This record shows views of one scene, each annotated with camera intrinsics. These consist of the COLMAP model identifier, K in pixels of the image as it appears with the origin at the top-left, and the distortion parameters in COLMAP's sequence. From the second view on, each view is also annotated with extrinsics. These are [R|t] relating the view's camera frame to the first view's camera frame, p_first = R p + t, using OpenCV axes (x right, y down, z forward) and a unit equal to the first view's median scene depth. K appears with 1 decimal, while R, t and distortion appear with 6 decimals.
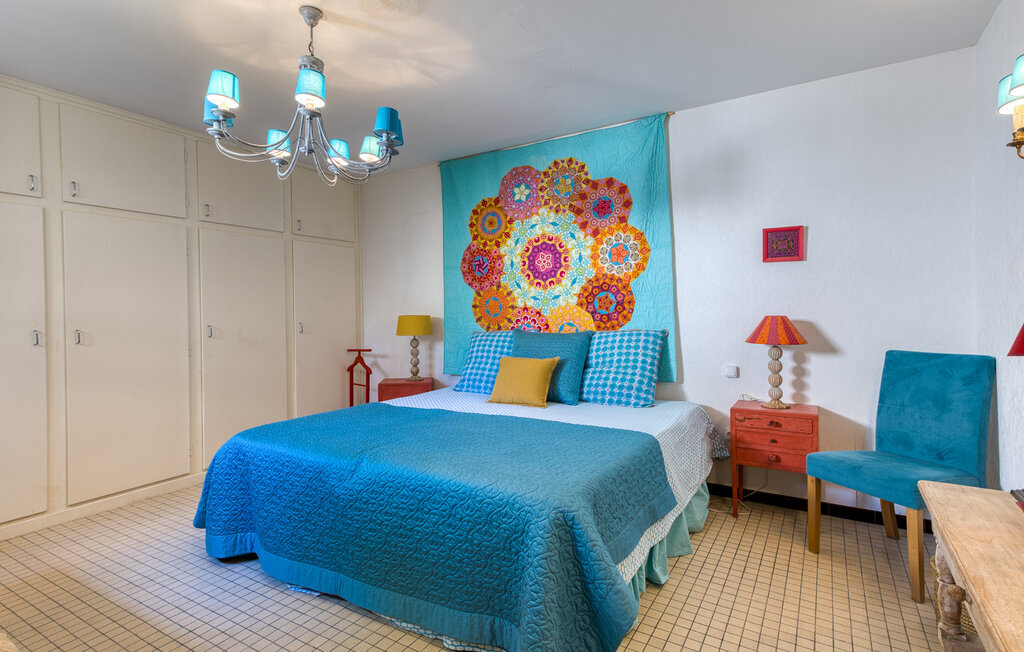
lens RADIAL K [[522.3, 0, 514.3], [0, 522.3, 321.1], [0, 0, 1]] dist [-0.000002, -0.000050]
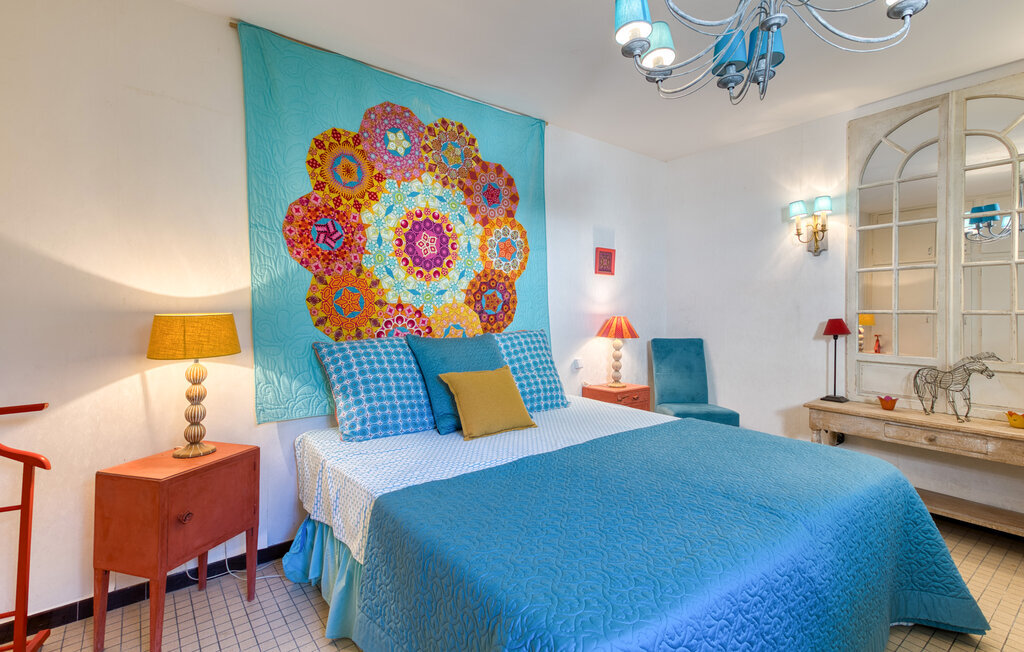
lens RADIAL K [[483.6, 0, 513.4], [0, 483.6, 318.9], [0, 0, 1]] dist [0.026363, 0.000054]
pose [[0.358213, 0.002699, 0.933636, -0.558494], [0.016311, 0.999825, -0.009149, 0.002688], [-0.933497, 0.018506, 0.358106, 0.636374]]
